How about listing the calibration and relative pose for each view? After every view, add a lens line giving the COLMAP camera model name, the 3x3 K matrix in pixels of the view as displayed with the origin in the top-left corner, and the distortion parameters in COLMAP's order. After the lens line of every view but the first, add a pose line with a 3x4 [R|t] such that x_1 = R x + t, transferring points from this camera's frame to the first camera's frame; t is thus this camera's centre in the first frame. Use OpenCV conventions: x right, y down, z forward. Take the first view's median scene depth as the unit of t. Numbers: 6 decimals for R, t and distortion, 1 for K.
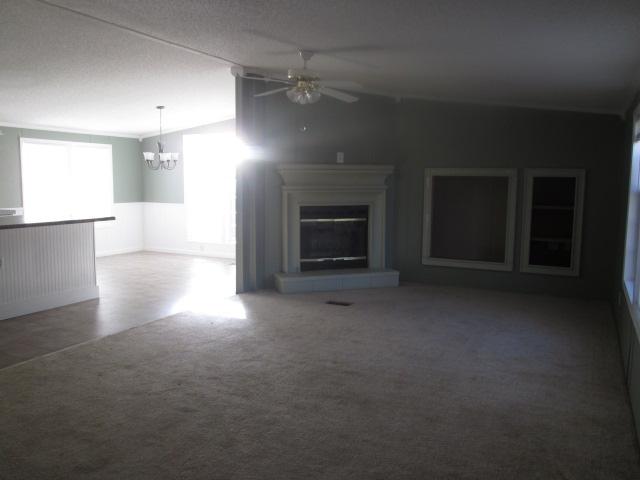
lens RADIAL K [[533.4, 0, 318.1], [0, 533.4, 241.9], [0, 0, 1]] dist [-0.038805, 0.003249]
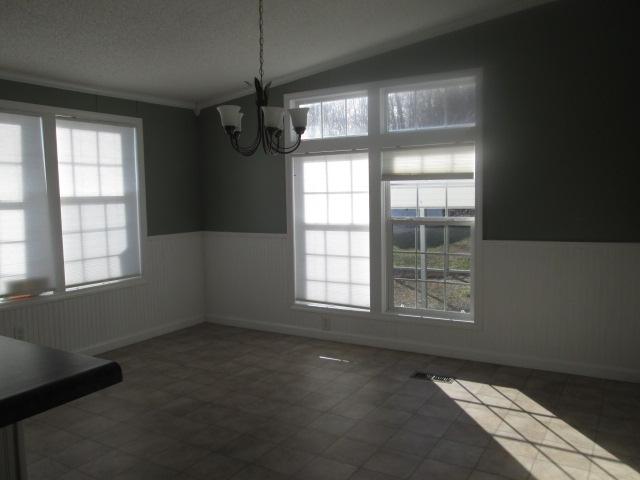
lens RADIAL K [[533.4, 0, 321.0], [0, 533.4, 238.2], [0, 0, 1]] dist [-0.038805, 0.003249]
pose [[0.997076, -0.023646, -0.072660, -0.225761], [0.021435, 0.999287, -0.031071, -0.062703], [0.073343, 0.029422, 0.996873, 0.621289]]
